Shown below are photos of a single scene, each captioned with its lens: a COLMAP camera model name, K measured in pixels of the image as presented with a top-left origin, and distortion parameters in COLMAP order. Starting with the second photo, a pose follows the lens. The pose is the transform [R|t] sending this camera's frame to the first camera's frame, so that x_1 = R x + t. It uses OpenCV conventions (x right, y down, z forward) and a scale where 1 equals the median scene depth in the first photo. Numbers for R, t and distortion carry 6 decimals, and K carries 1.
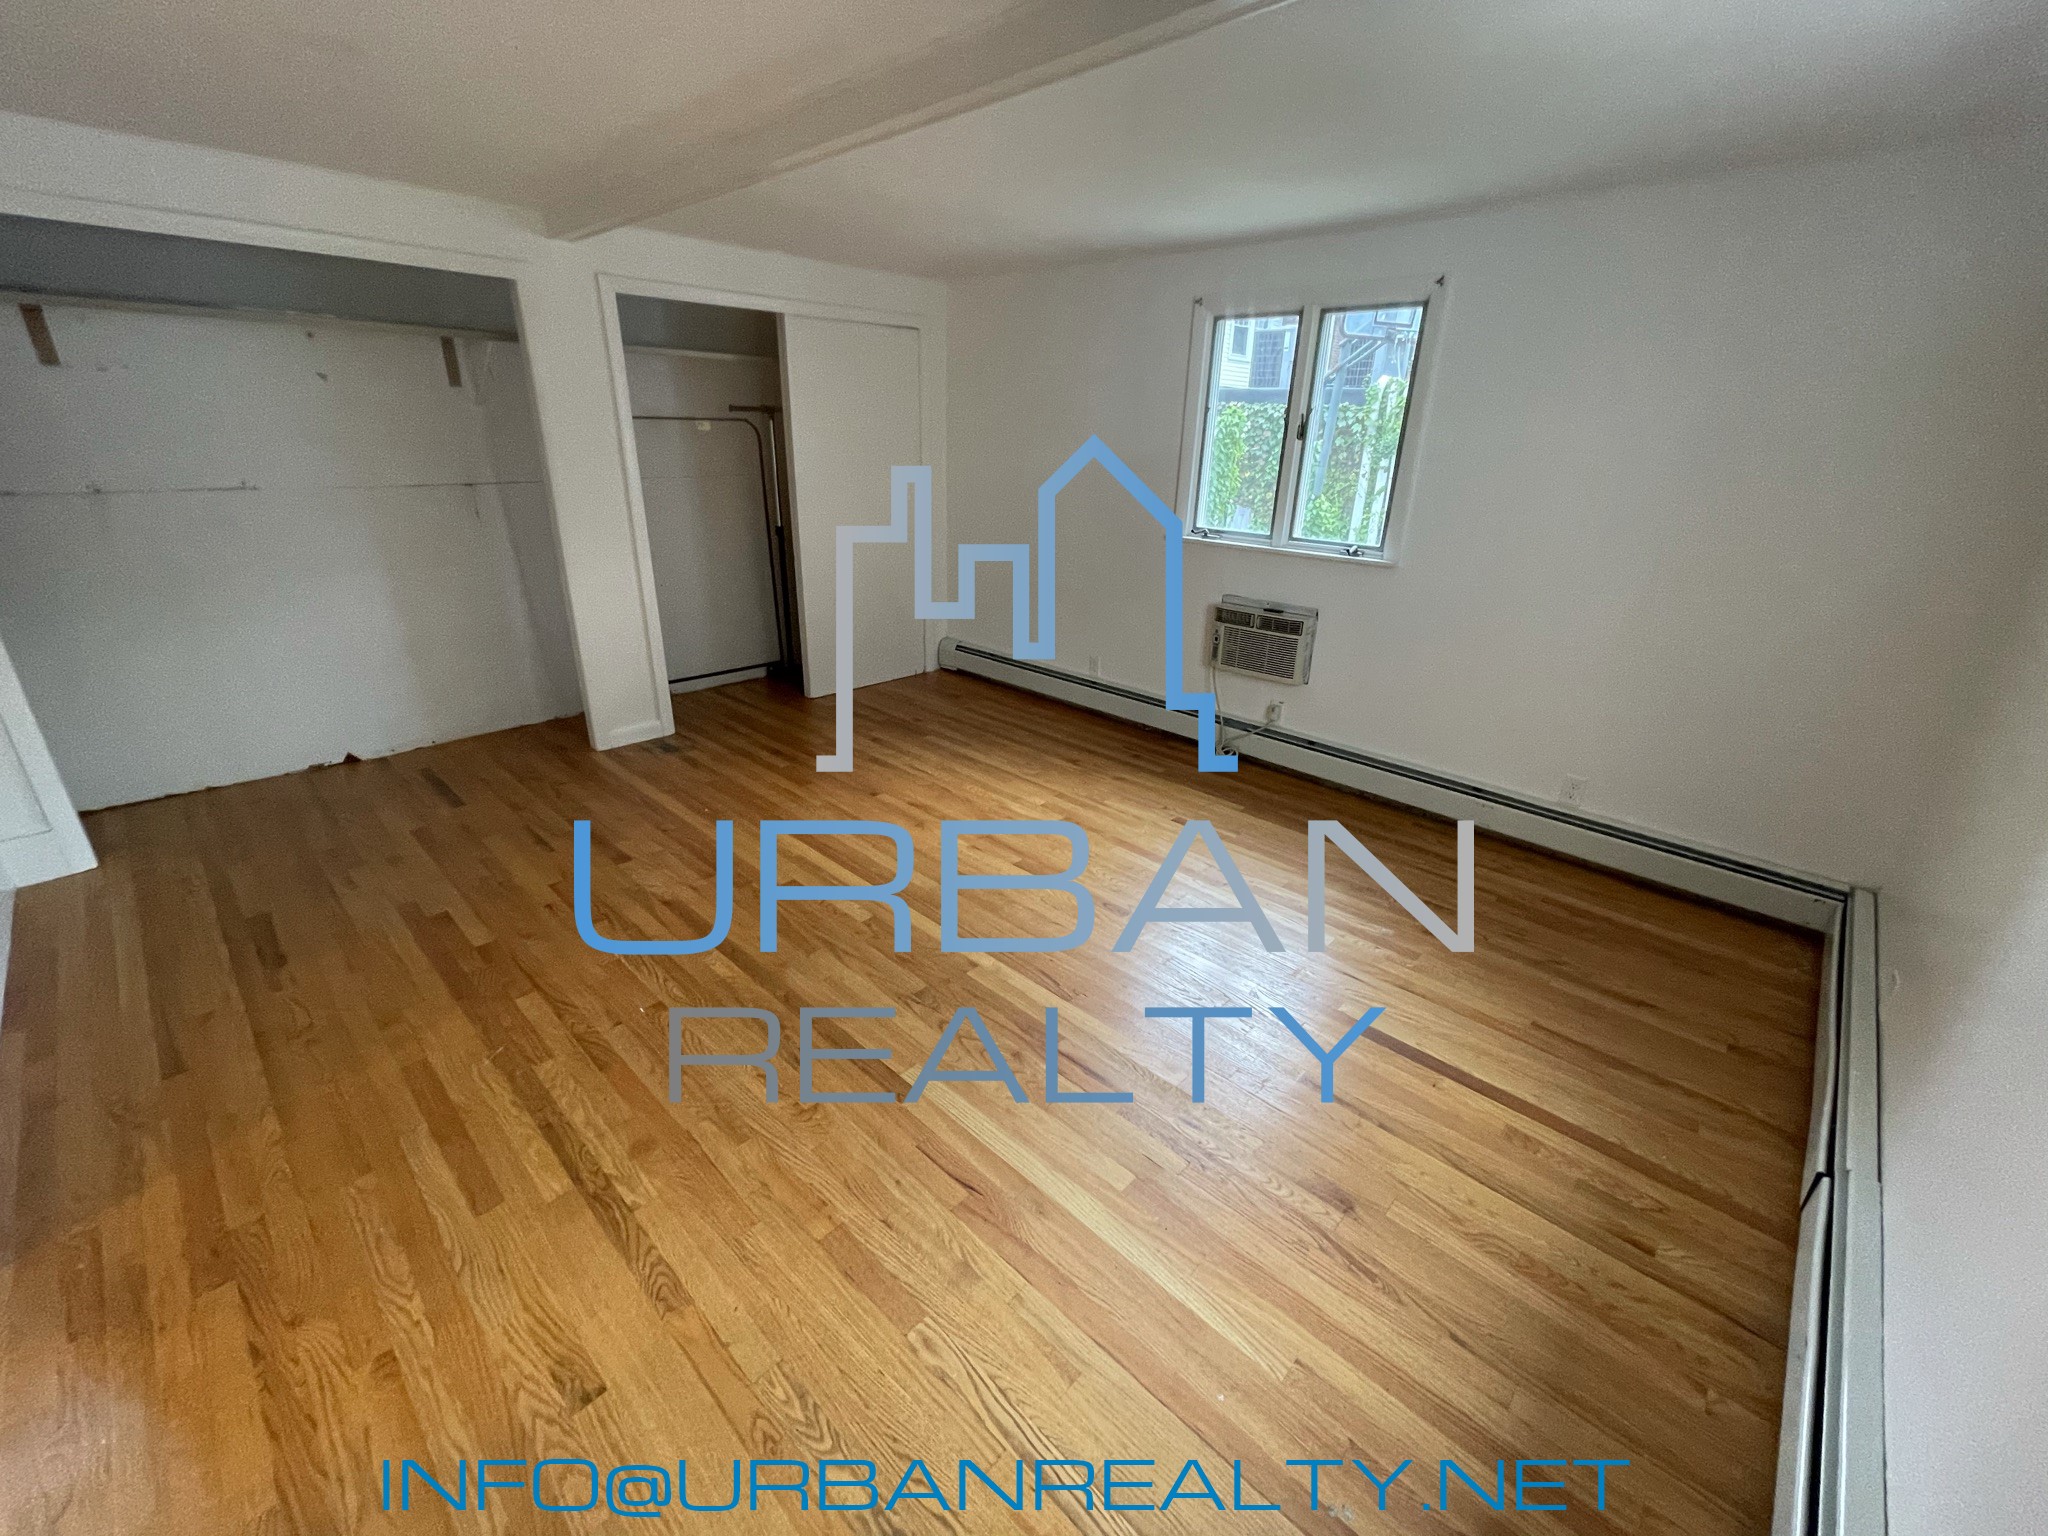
lens RADIAL K [[842.9, 0, 1013.0], [0, 842.9, 754.1], [0, 0, 1]] dist [-0.001431, -0.000083]
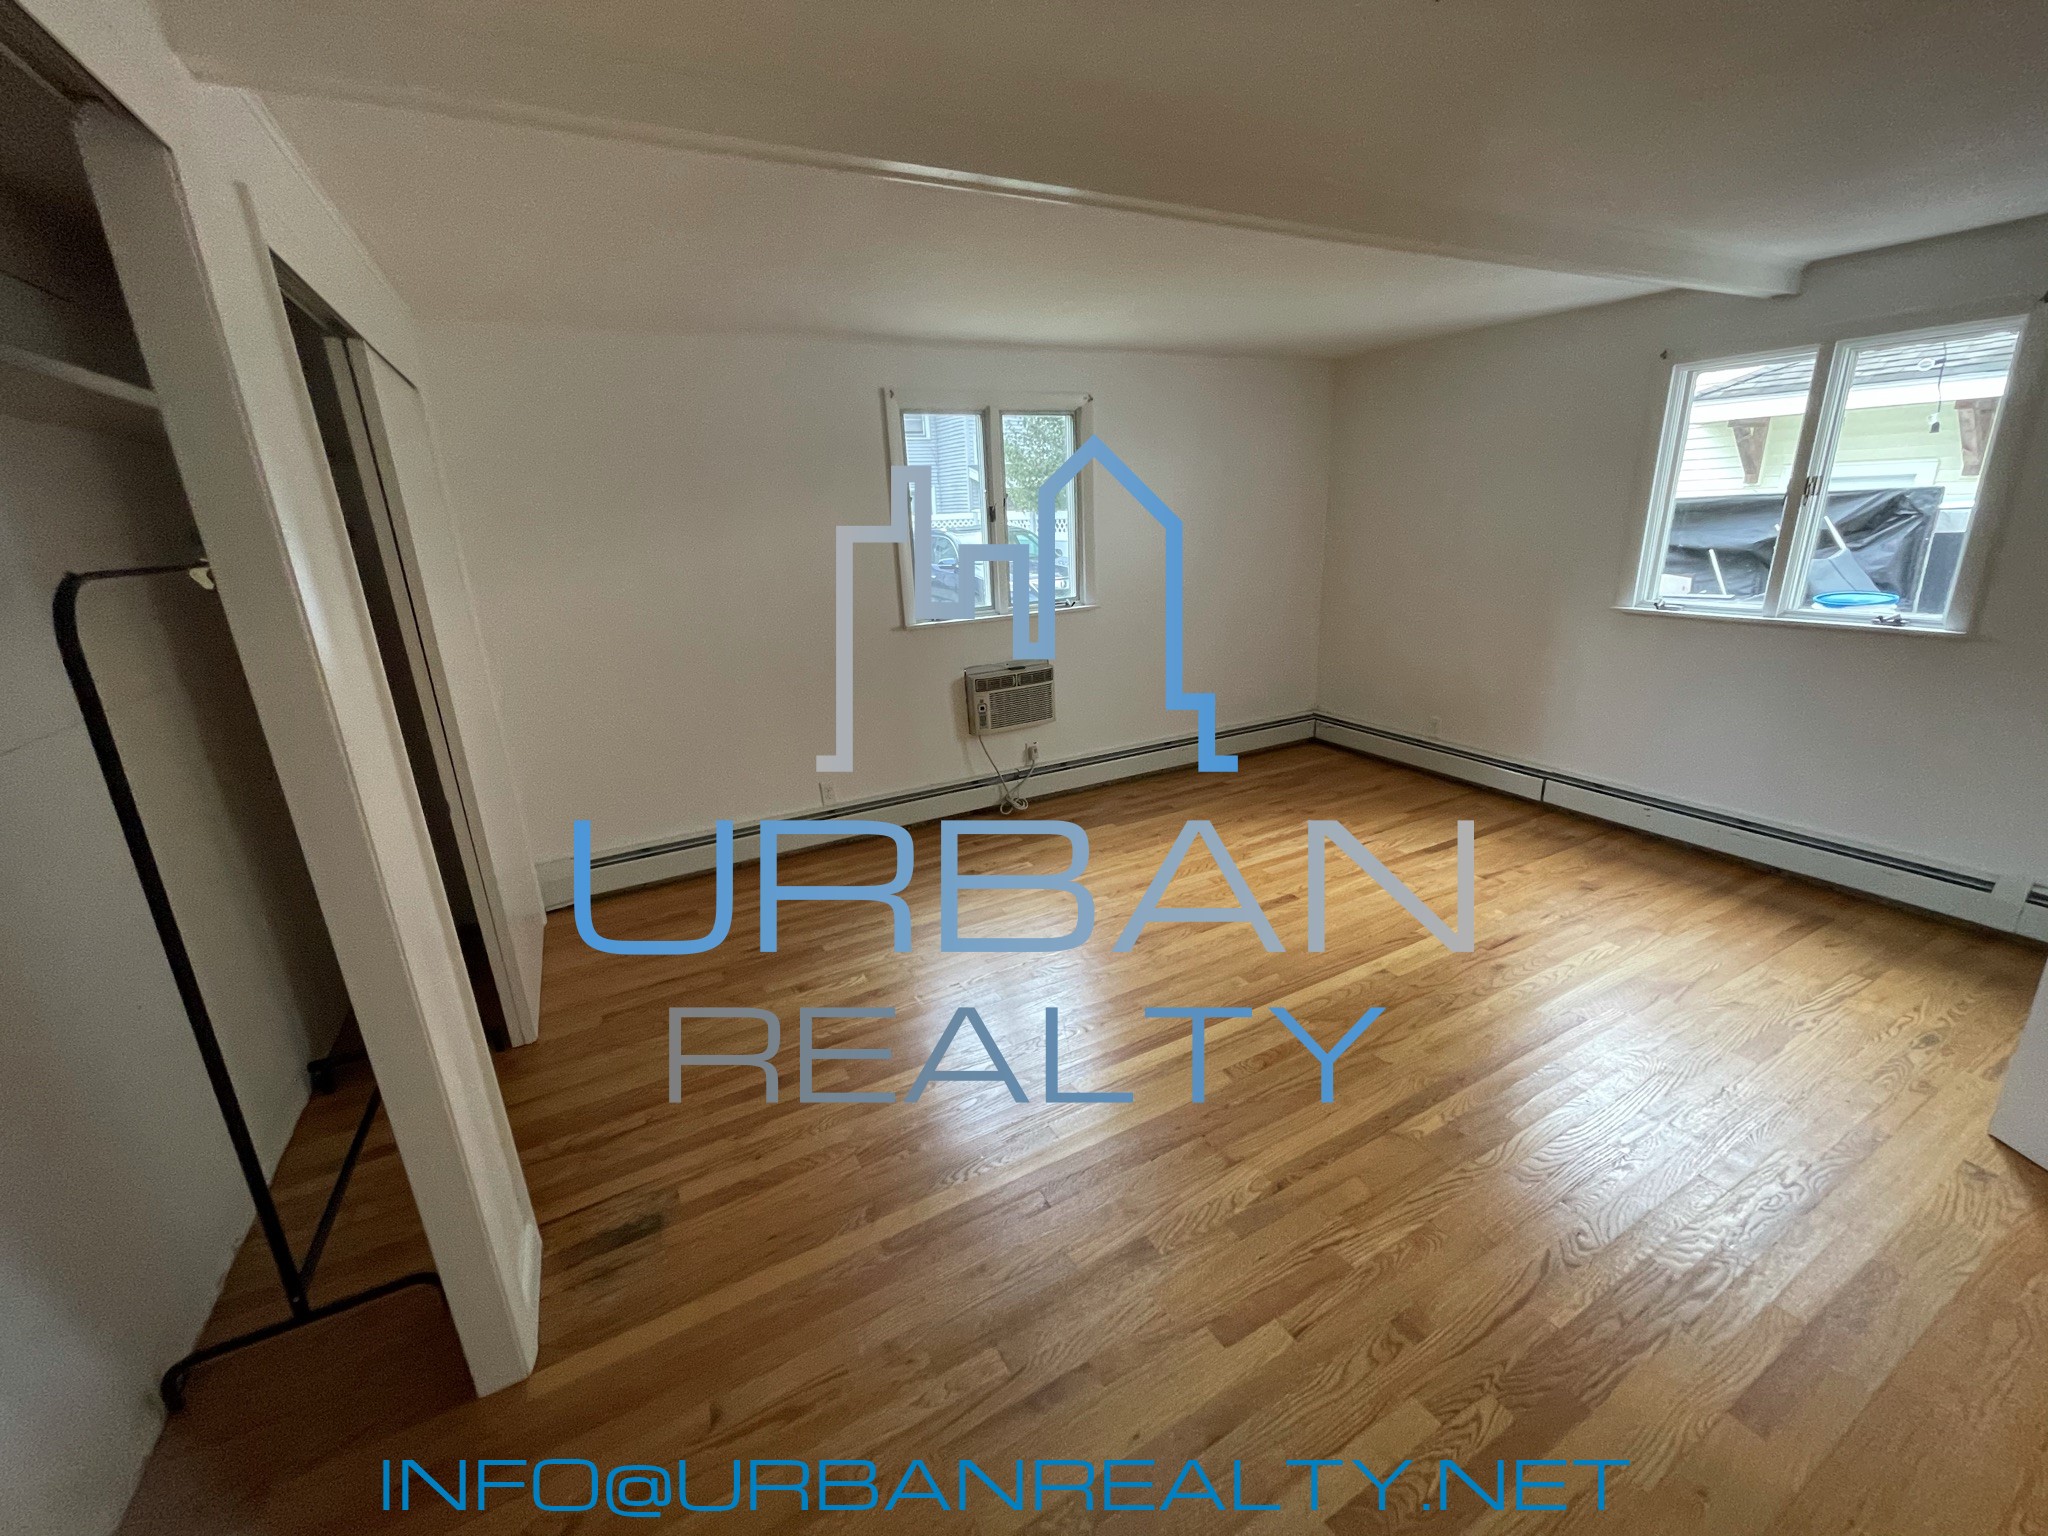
lens RADIAL K [[826.0, 0, 1015.9], [0, 826.0, 762.6], [0, 0, 1]] dist [-0.005672, -0.000345]
pose [[0.301580, -0.317847, 0.898901, -0.745916], [0.388117, 0.902073, 0.188756, -0.273036], [-0.870870, 0.291954, 0.395409, 0.618693]]
